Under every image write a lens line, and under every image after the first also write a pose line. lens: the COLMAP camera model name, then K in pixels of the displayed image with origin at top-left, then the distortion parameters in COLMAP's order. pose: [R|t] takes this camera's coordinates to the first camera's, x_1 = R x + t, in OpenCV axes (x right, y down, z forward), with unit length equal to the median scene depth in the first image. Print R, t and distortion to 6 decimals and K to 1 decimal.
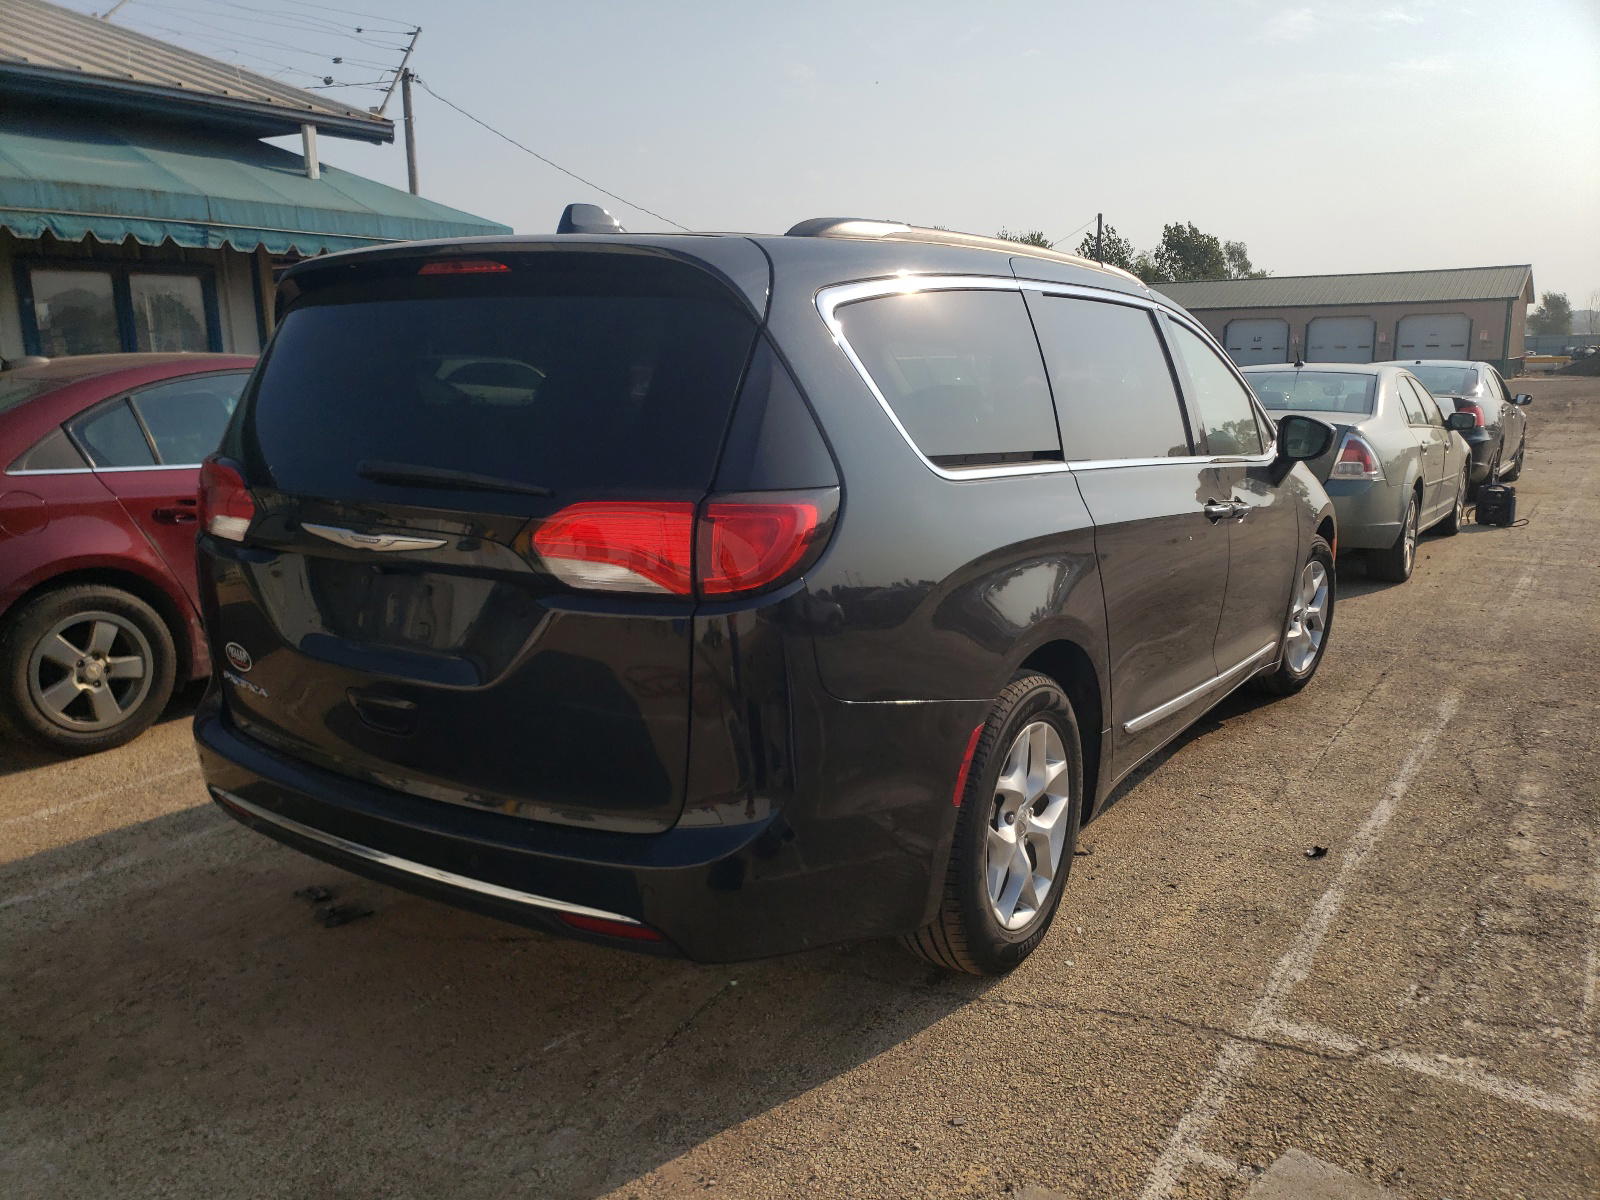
lens RADIAL K [[1216.8, 0, 804.9], [0, 1216.8, 602.4], [0, 0, 1]] dist [0.014672, 0.003546]
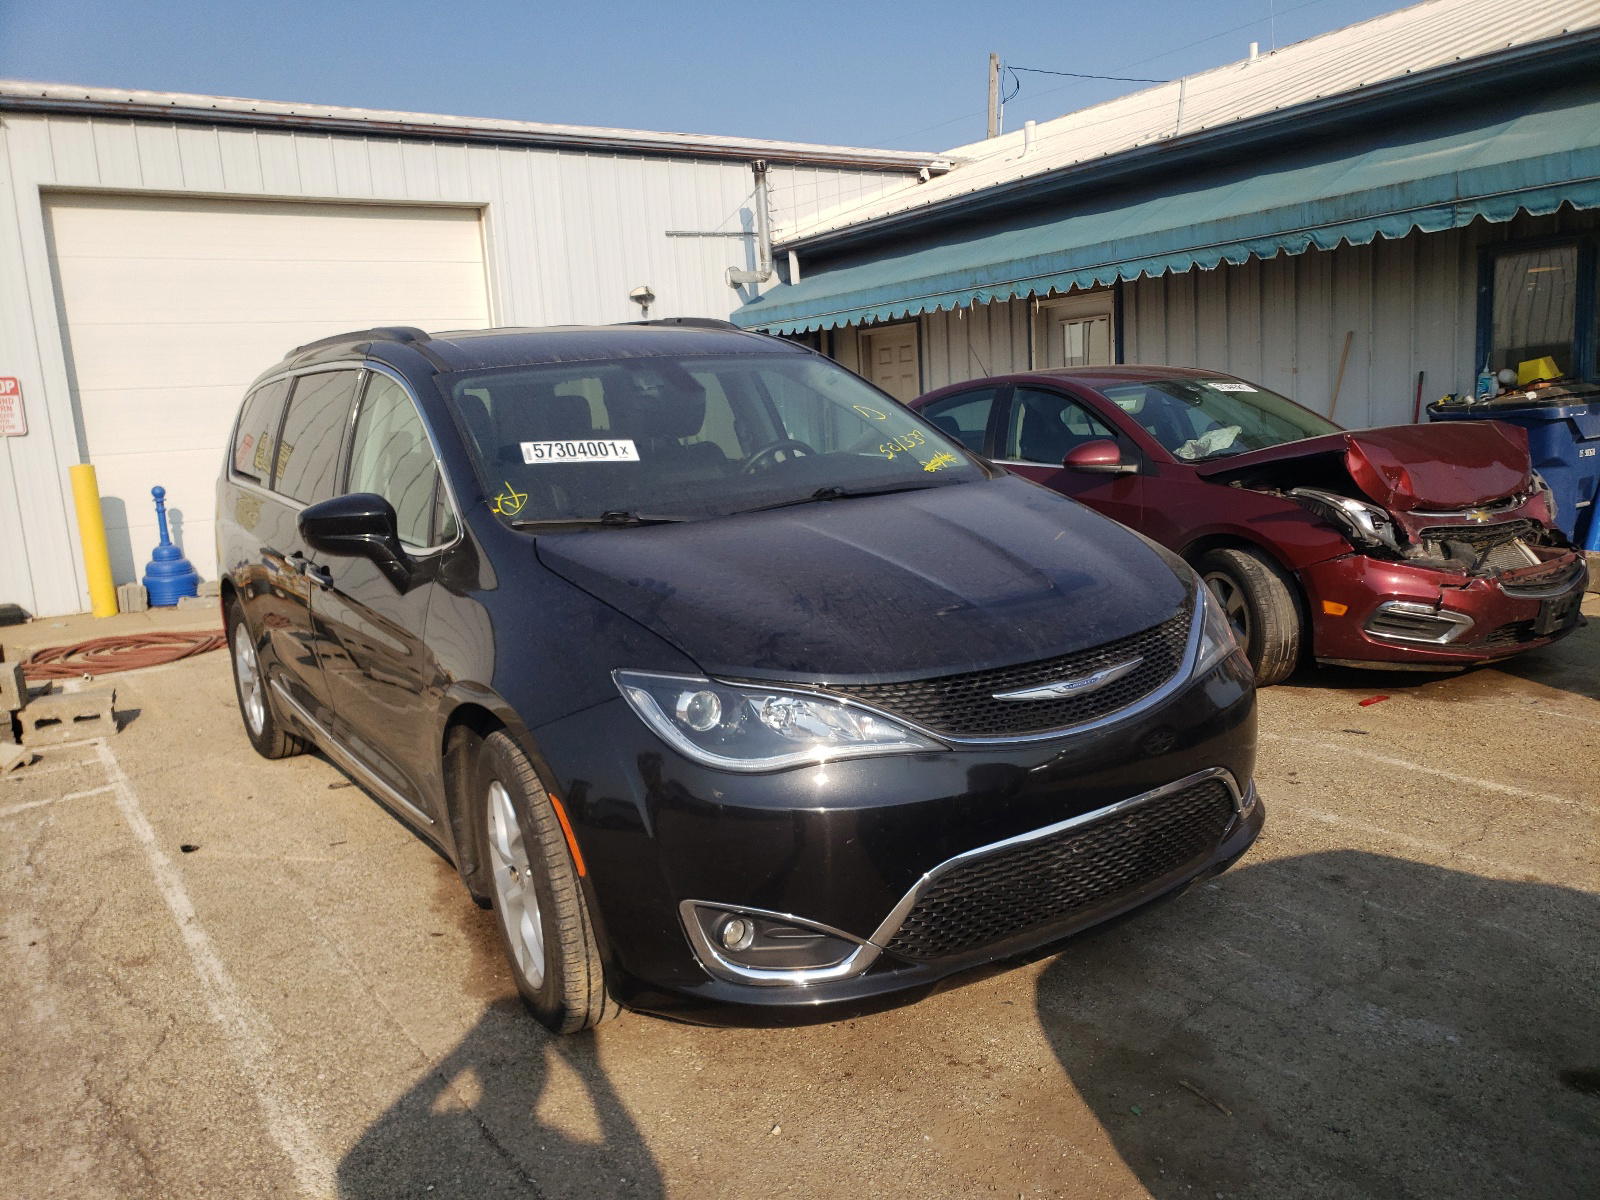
lens RADIAL K [[1198.9, 0, 799.0], [0, 1198.9, 592.0], [0, 0, 1]] dist [0.000684, 0.002434]
pose [[-0.352450, 0.173836, -0.919543, 0.851951], [-0.119051, 0.966284, 0.228303, -0.250855], [0.928227, 0.189938, -0.319871, 1.296313]]
